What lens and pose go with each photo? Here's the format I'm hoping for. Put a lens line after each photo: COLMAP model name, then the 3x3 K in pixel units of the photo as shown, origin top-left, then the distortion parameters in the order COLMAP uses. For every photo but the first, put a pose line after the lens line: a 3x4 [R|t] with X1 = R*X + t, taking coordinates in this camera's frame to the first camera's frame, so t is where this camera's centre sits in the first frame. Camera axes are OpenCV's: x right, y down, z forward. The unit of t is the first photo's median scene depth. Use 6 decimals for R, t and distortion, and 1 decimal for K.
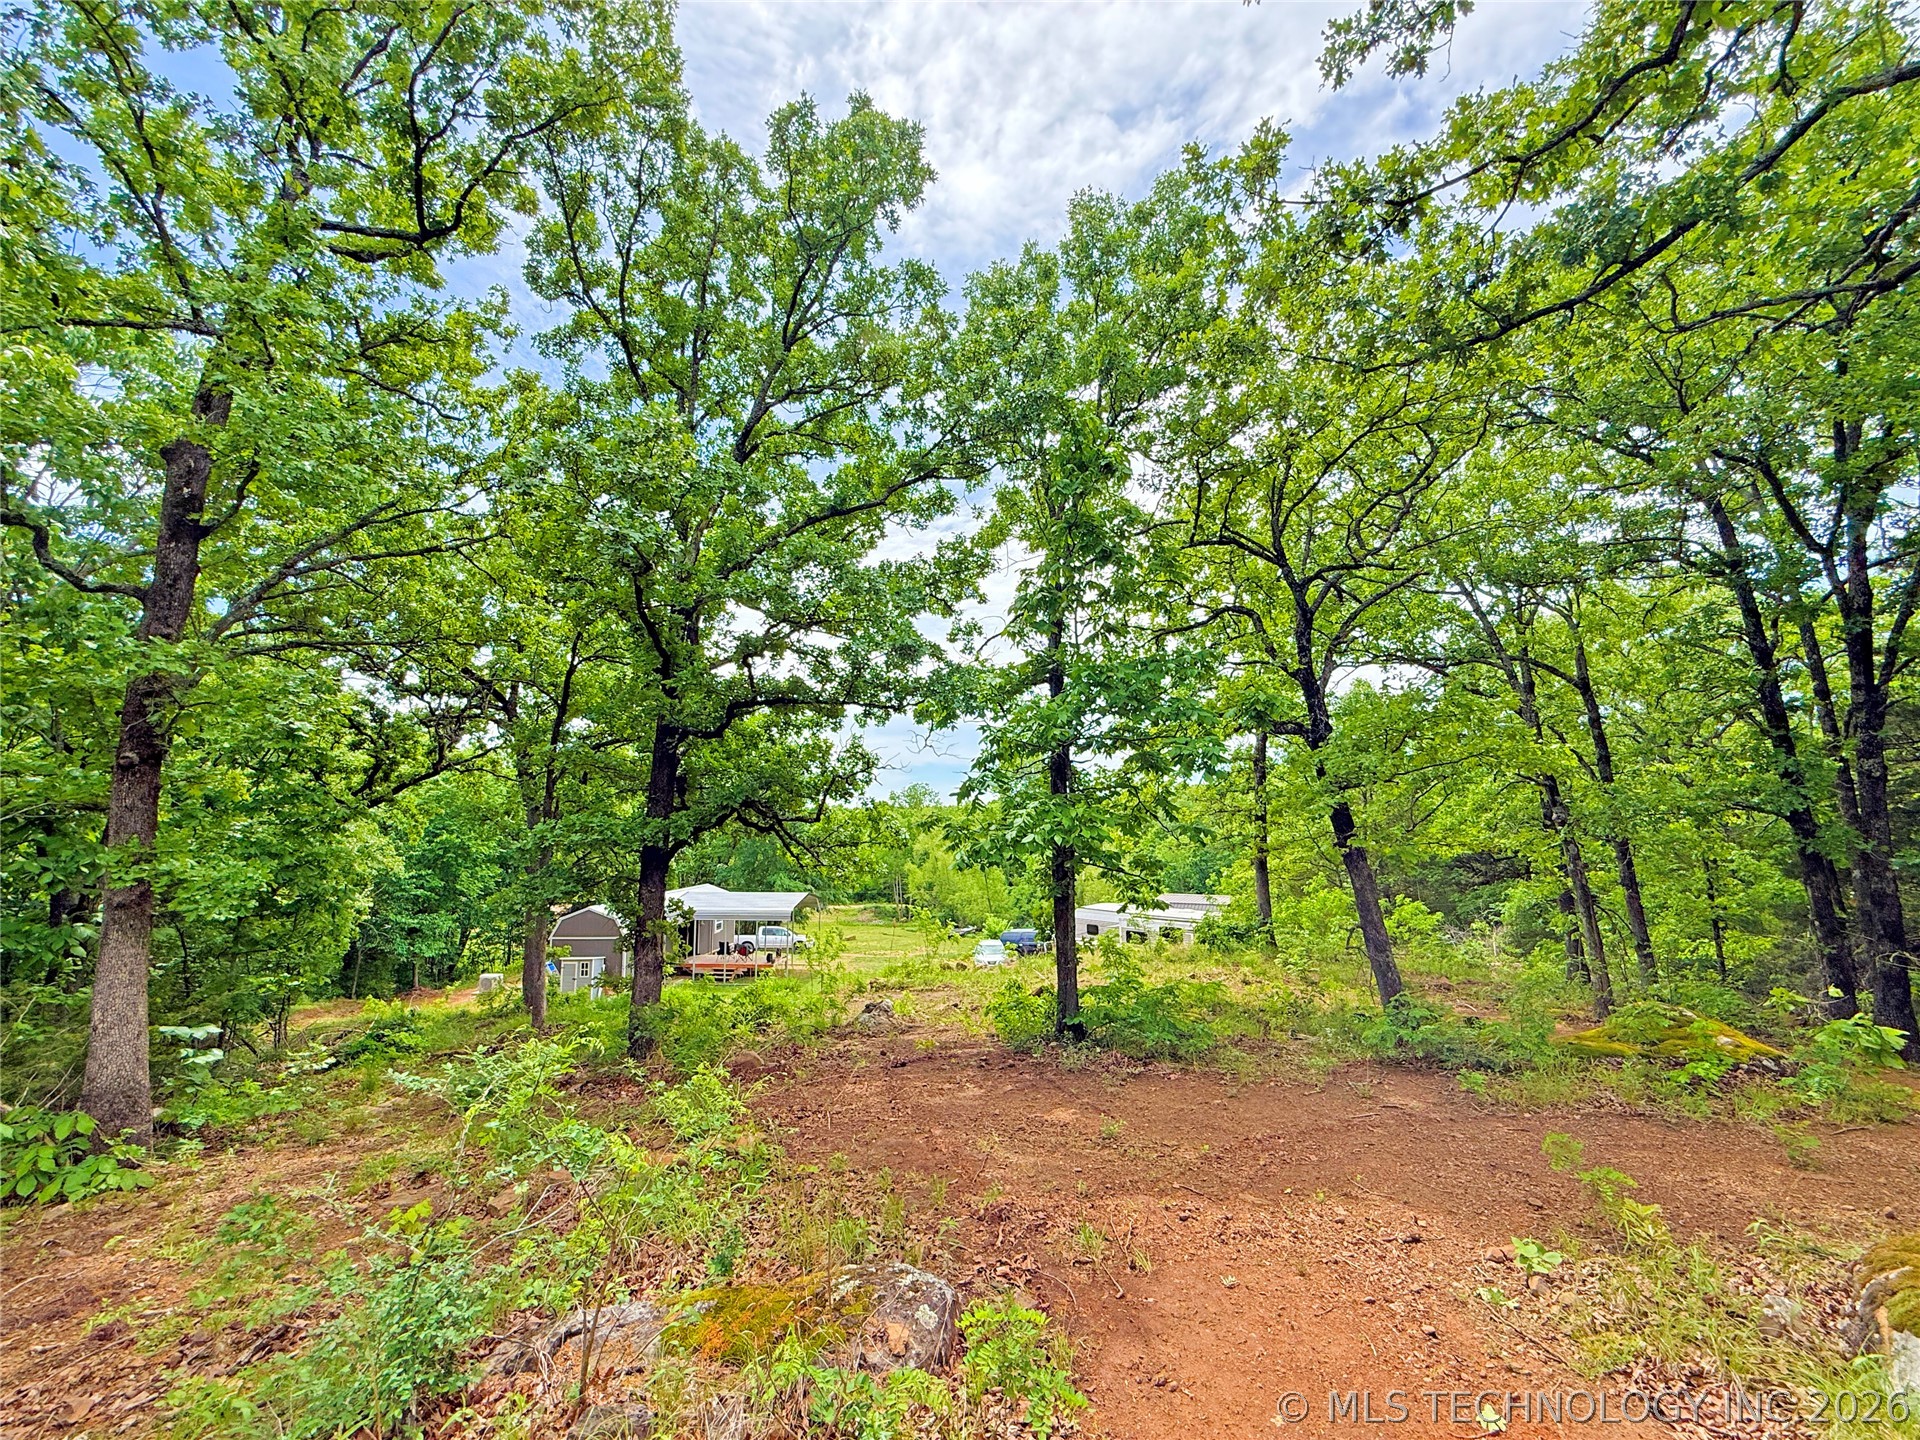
lens RADIAL K [[764.9, 0, 960.6], [0, 764.9, 722.9], [0, 0, 1]] dist [0.000351, -0.000460]
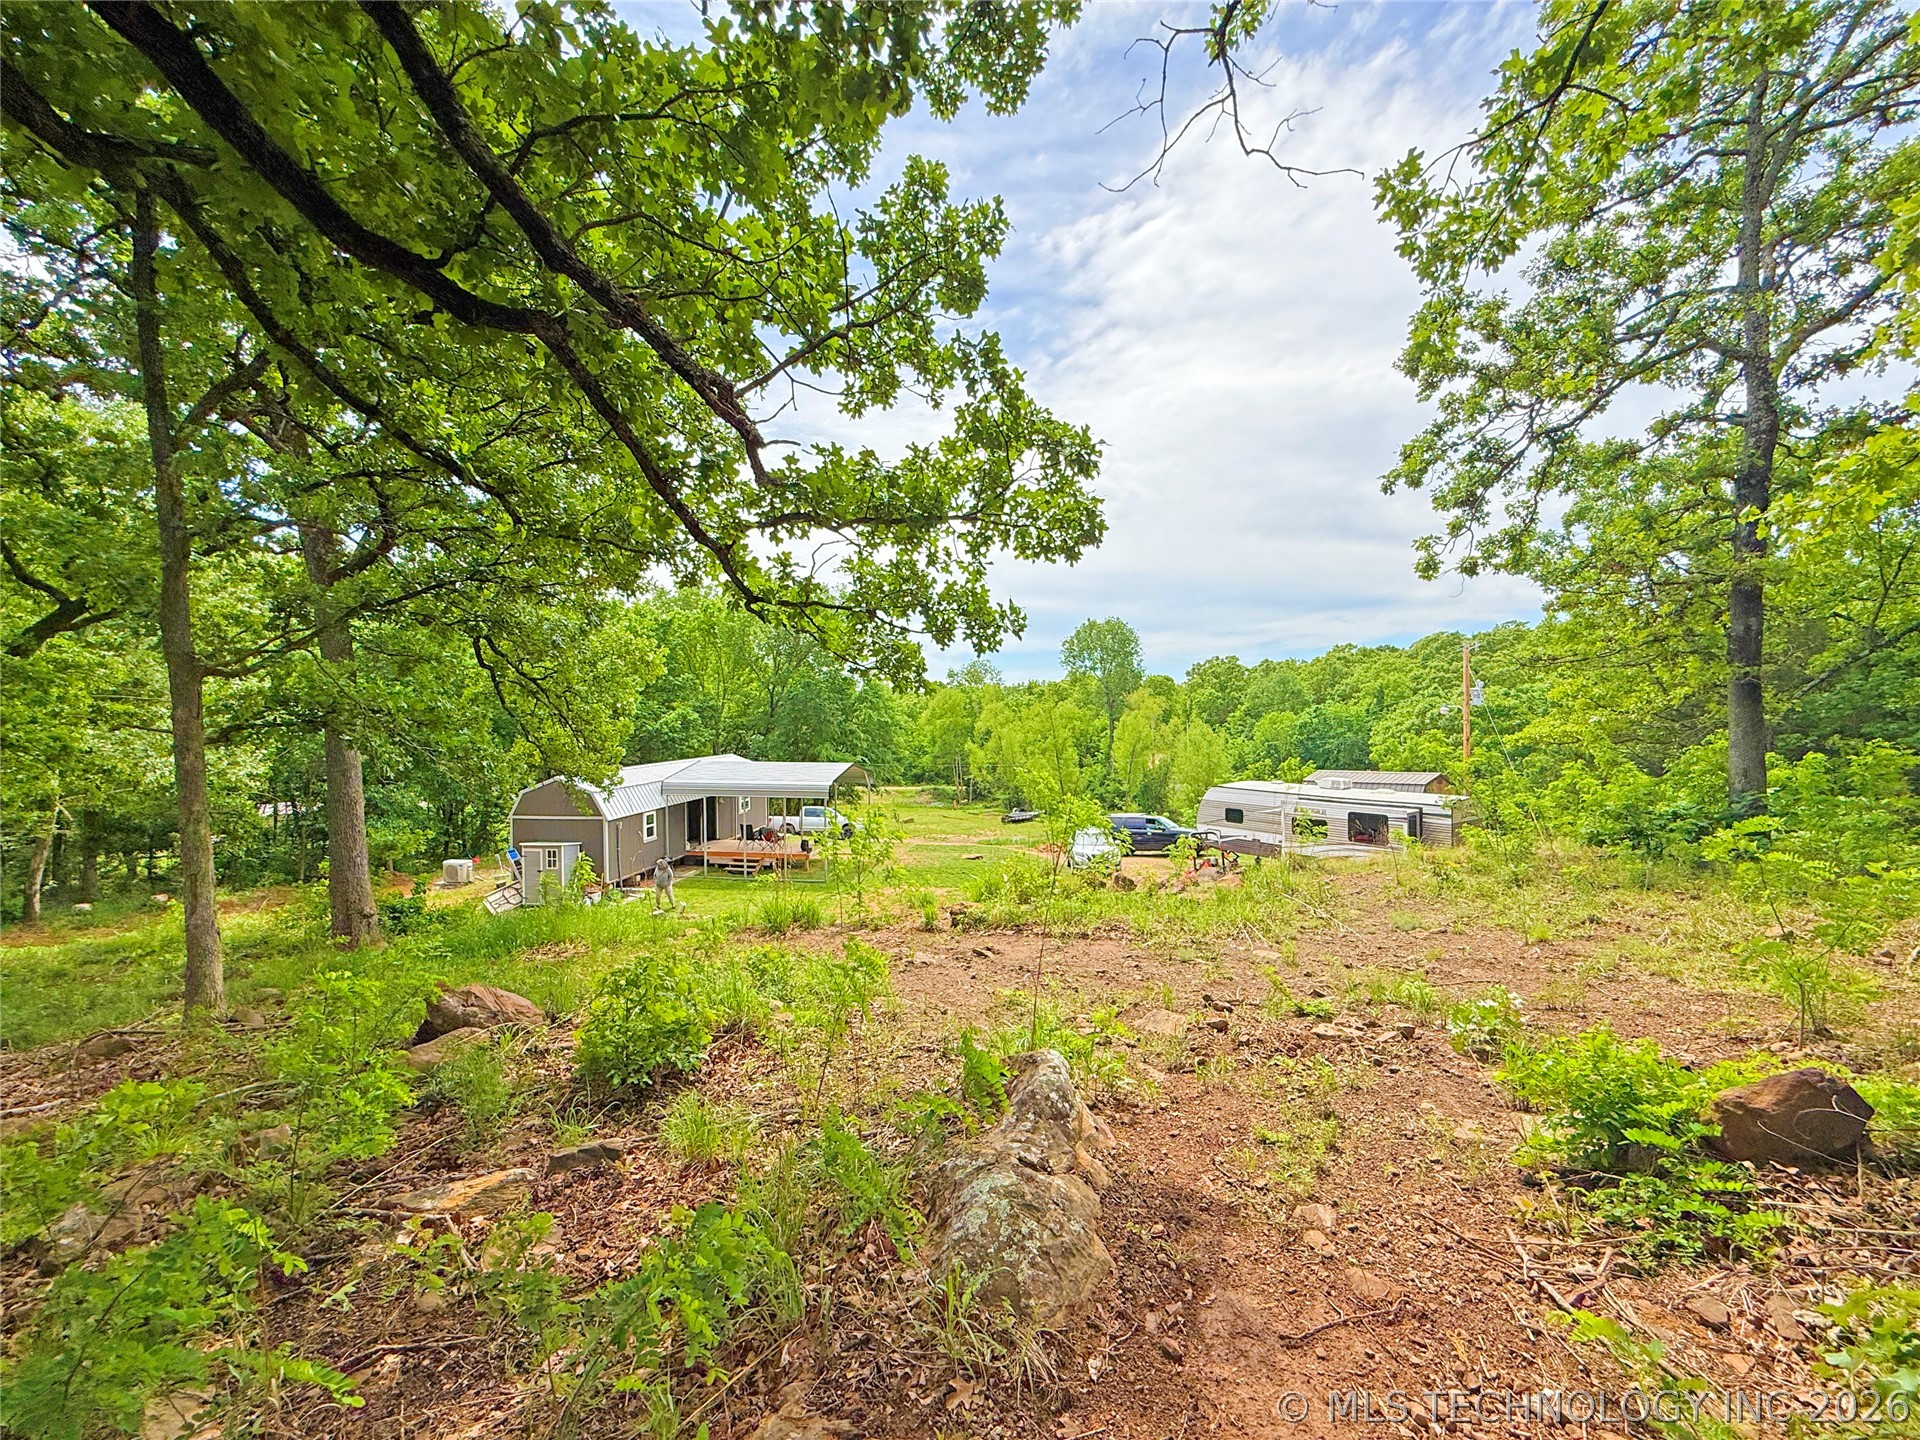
lens RADIAL K [[764.9, 0, 960.6], [0, 764.9, 722.9], [0, 0, 1]] dist [0.000351, -0.000460]
pose [[0.997477, 0.004624, -0.070840, -0.036827], [0.005758, 0.989319, 0.145652, 0.068717], [0.070757, -0.145692, 0.986796, 0.250895]]
